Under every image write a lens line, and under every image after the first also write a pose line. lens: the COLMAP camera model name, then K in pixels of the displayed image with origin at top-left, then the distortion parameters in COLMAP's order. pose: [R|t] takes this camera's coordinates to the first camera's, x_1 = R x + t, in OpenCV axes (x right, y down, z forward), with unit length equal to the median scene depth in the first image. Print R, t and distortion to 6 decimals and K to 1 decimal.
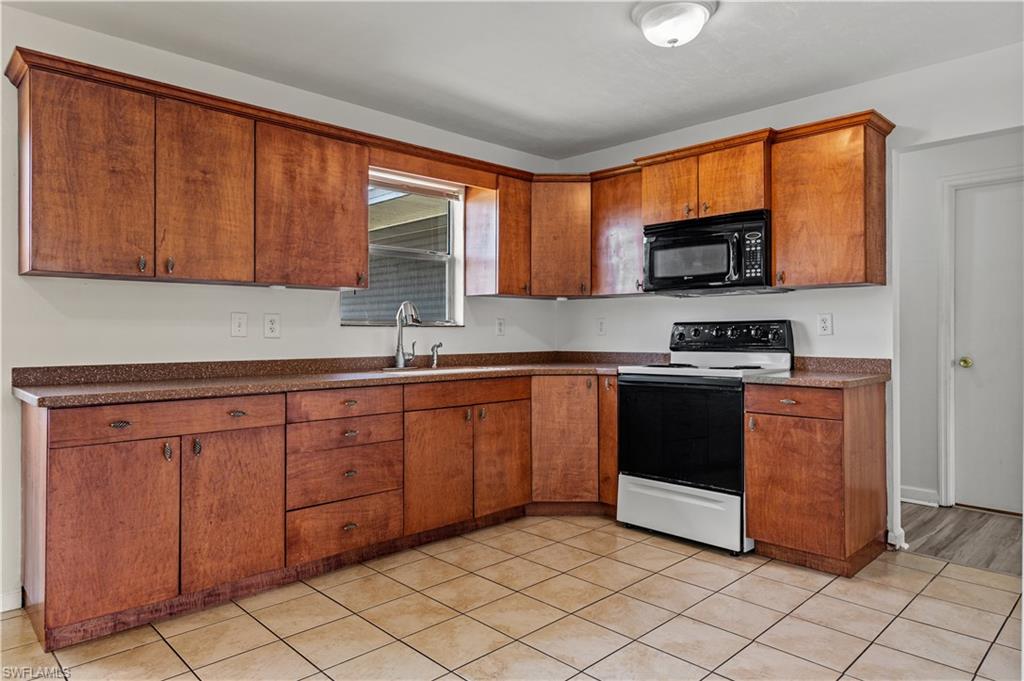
lens RADIAL K [[639.1, 0, 516.1], [0, 639.1, 329.1], [0, 0, 1]] dist [0.007691, 0.003230]
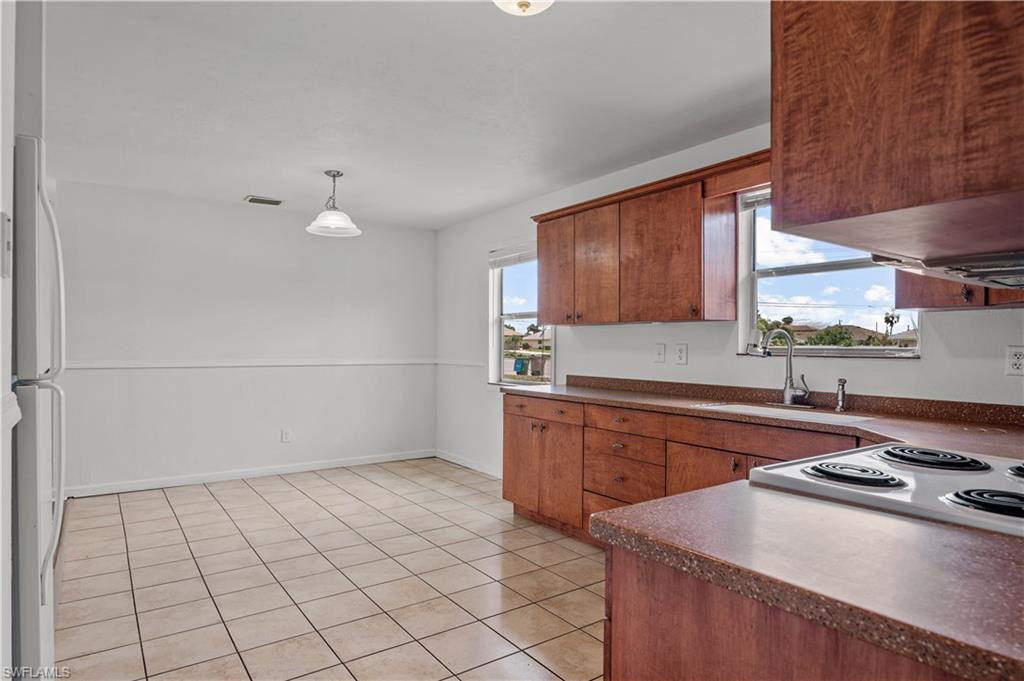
lens RADIAL K [[580.8, 0, 507.9], [0, 580.8, 343.9], [0, 0, 1]] dist [-0.001085, -0.000098]
pose [[-0.151315, -0.002583, -0.988482, 0.761572], [-0.002727, 0.999994, -0.002195, -0.021856], [0.988482, 0.002364, -0.151321, 0.865526]]
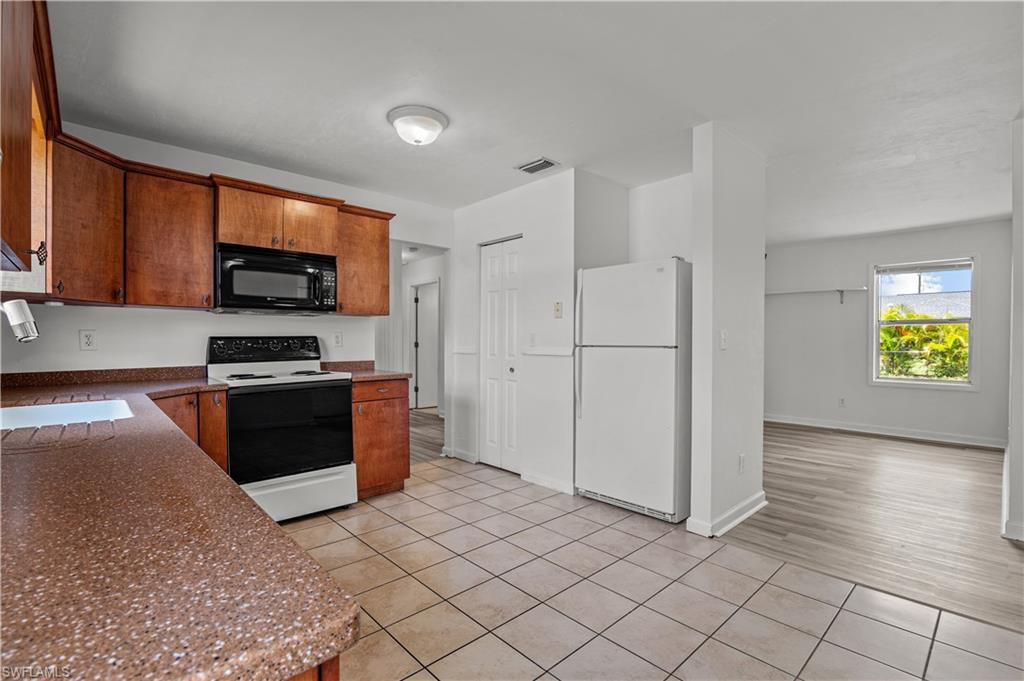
lens RADIAL K [[467.8, 0, 505.5], [0, 467.8, 344.6], [0, 0, 1]] dist [-0.012607, 0.000084]
pose [[0.034307, -0.010398, 0.999357, -0.627483], [-0.004038, 0.999936, 0.010543, -0.009062], [-0.999403, -0.004397, 0.034263, 0.611273]]
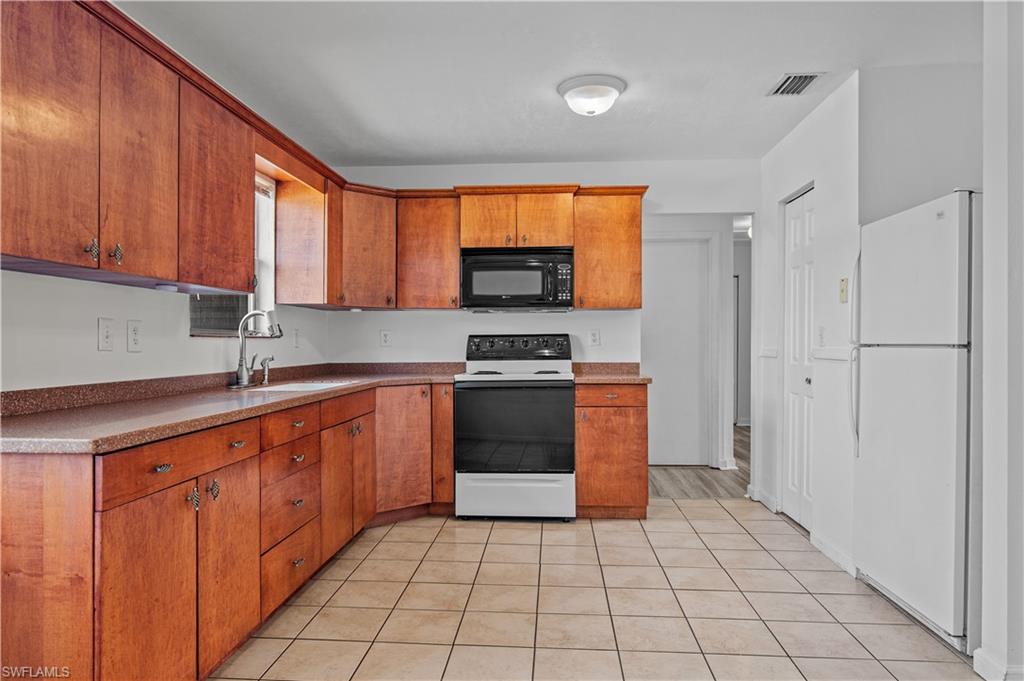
lens RADIAL K [[652.7, 0, 506.4], [0, 652.7, 341.8], [0, 0, 1]] dist [-0.000187, 0.000245]
pose [[0.752290, 0.000442, 0.658832, -0.576466], [-0.002683, 0.999994, 0.002393, -0.001526], [-0.658827, -0.003568, 0.752286, 0.114538]]
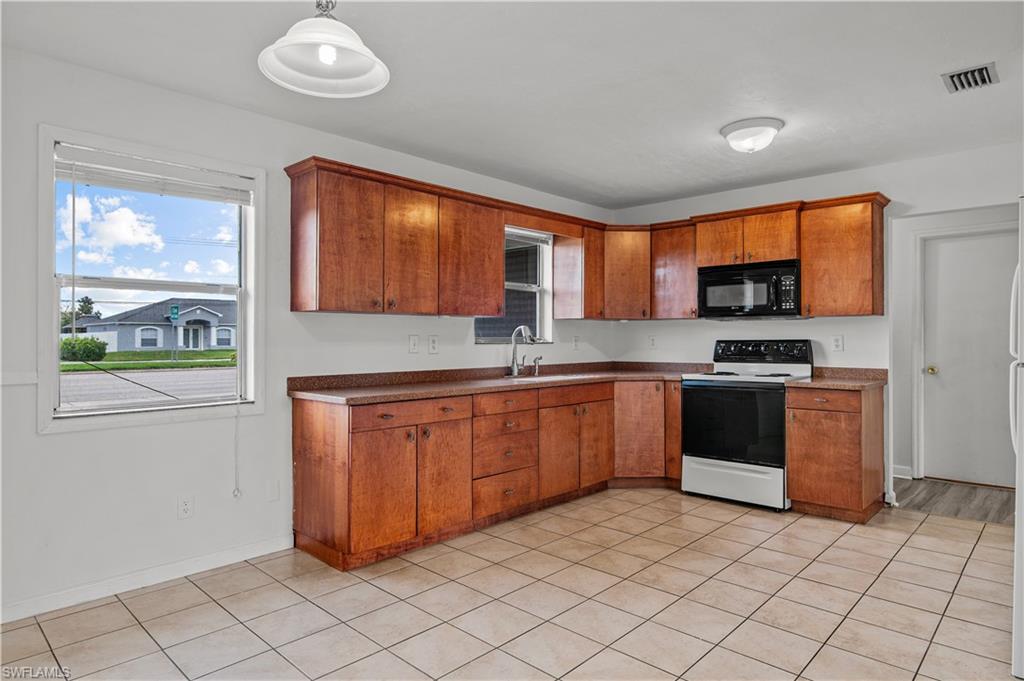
lens RADIAL K [[598.7, 0, 507.5], [0, 598.7, 334.8], [0, 0, 1]] dist [-0.002834, -0.001148]
pose [[0.999431, 0.000490, 0.033740, -0.276212], [-0.000481, 1.000000, -0.000282, -0.026060], [-0.033740, 0.000266, 0.999431, -0.258770]]
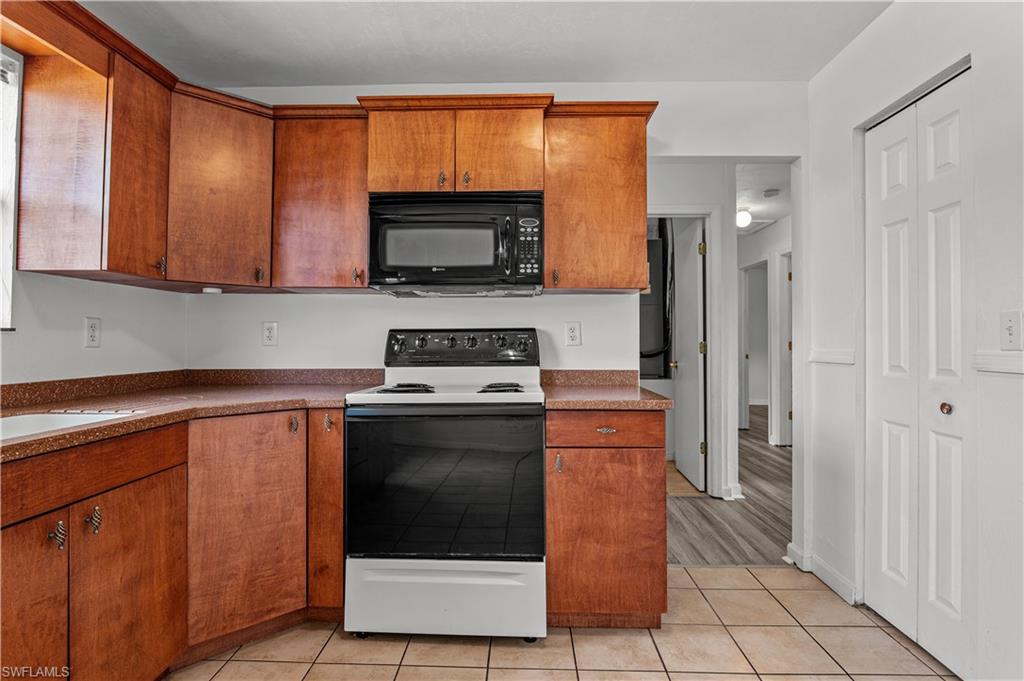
lens RADIAL K [[522.1, 0, 509.2], [0, 522.1, 329.1], [0, 0, 1]] dist [-0.015997, -0.000013]
pose [[0.723741, 0.017515, 0.689850, -0.101143], [-0.006257, 0.999803, -0.018820, 0.000560], [-0.690044, 0.009304, 0.723708, 0.560998]]
